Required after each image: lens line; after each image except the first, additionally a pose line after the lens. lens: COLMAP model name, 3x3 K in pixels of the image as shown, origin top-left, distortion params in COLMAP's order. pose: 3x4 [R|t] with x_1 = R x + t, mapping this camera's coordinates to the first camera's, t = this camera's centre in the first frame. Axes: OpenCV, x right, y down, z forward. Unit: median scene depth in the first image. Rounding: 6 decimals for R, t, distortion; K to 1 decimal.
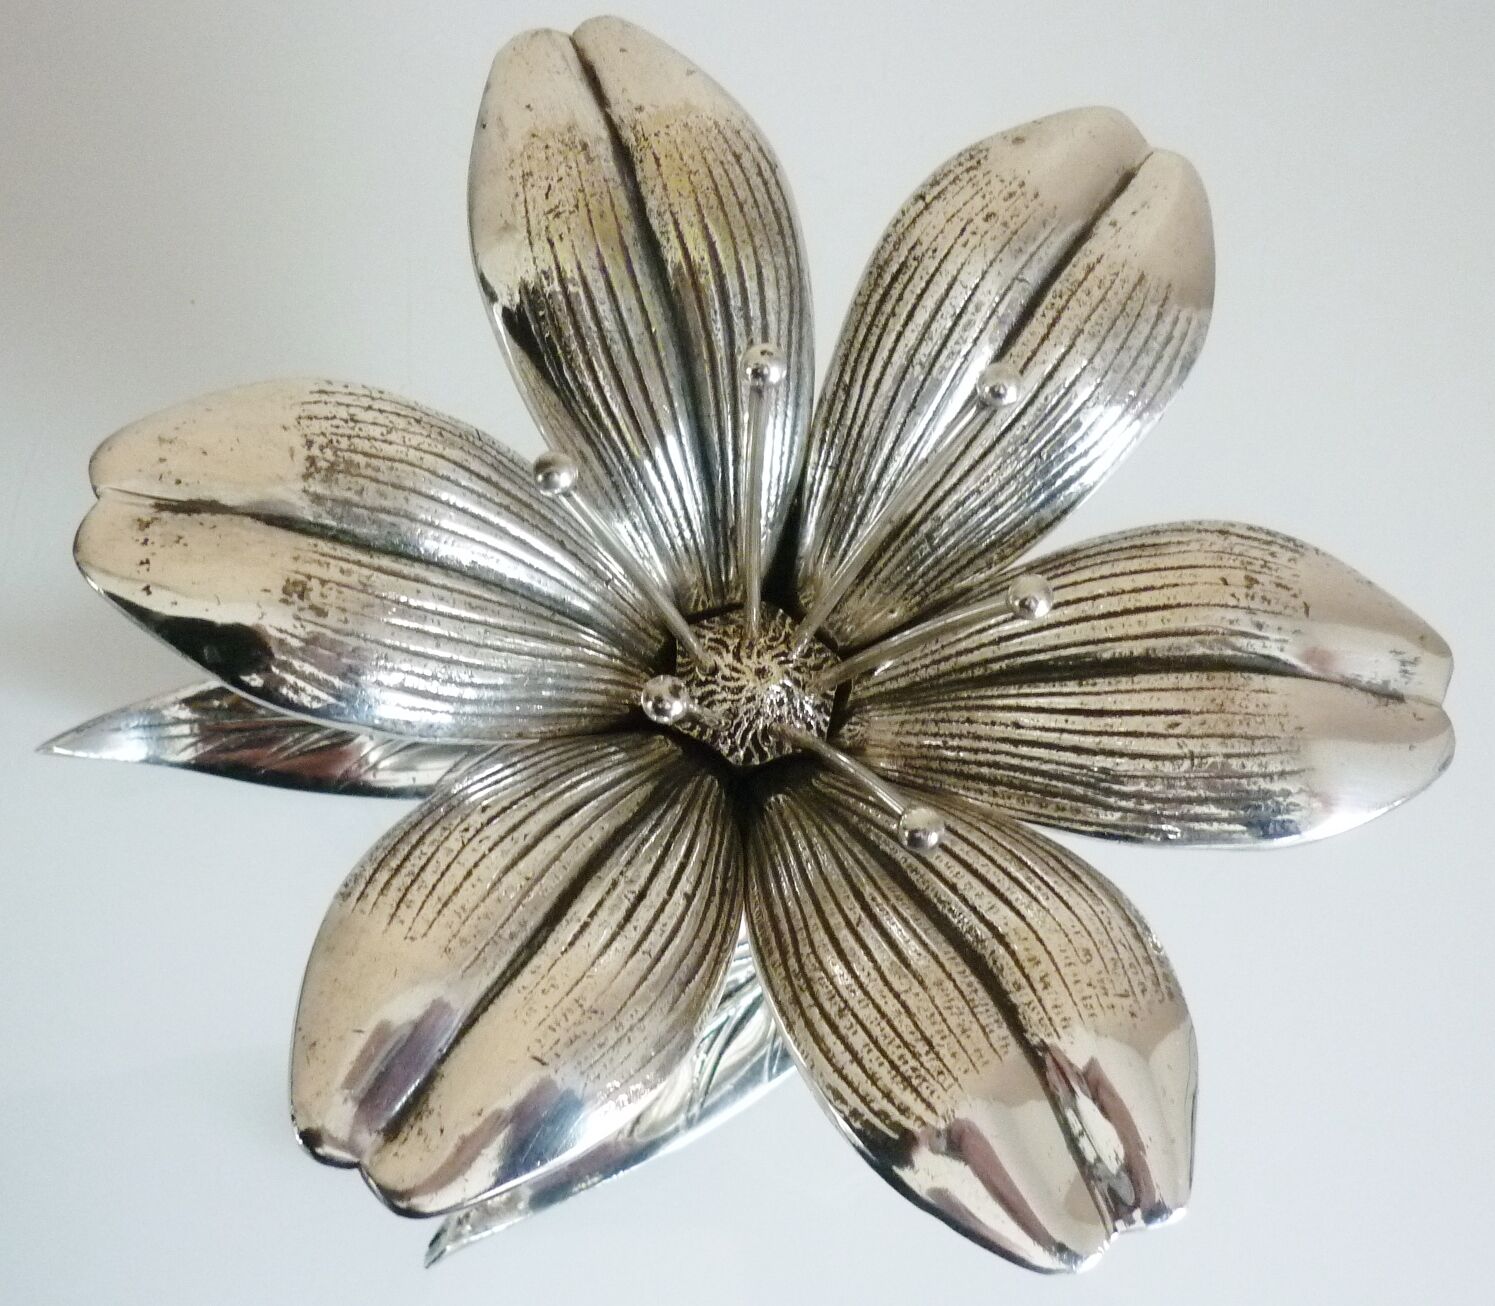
lens RADIAL K [[2072.7, 0, 747.5], [0, 2072.7, 653.0], [0, 0, 1]] dist [-0.101811, 0.023281]
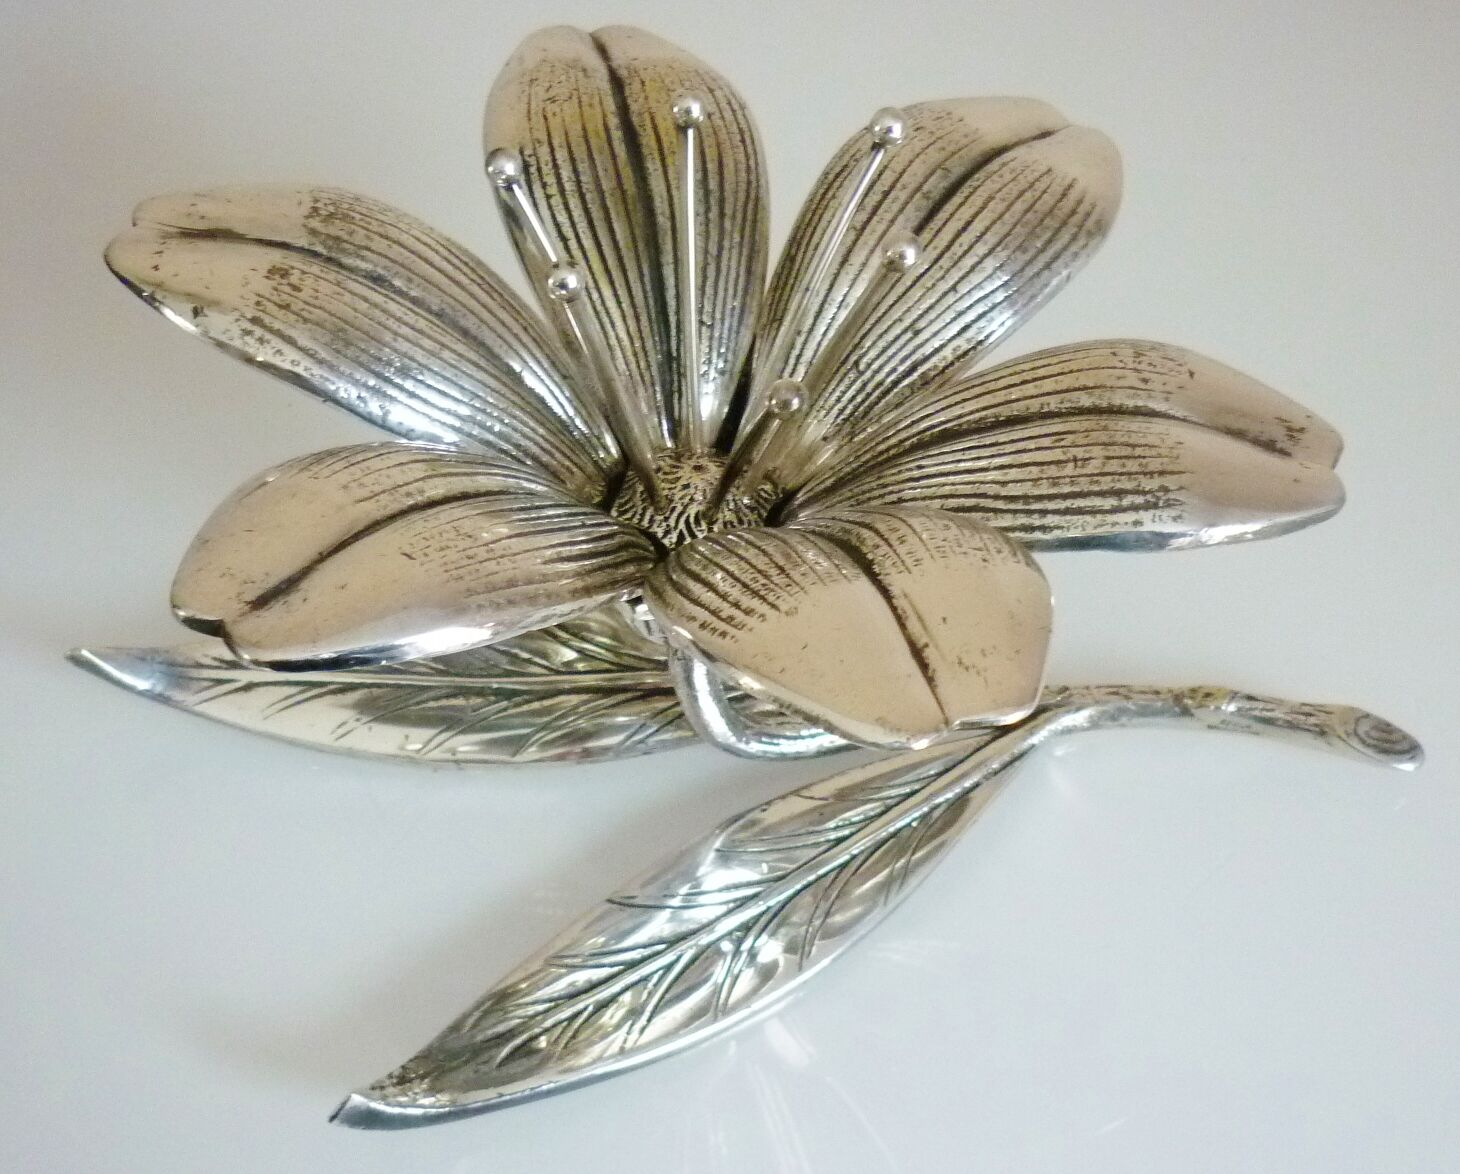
lens RADIAL K [[1995.2, 0, 730.0], [0, 1995.2, 587.0], [0, 0, 1]] dist [-0.104251, 0.016681]
pose [[0.992537, 0.021652, -0.120008, 0.156964], [-0.072885, 0.894320, -0.441451, 0.550121], [0.097767, 0.446904, 0.889224, 0.099367]]
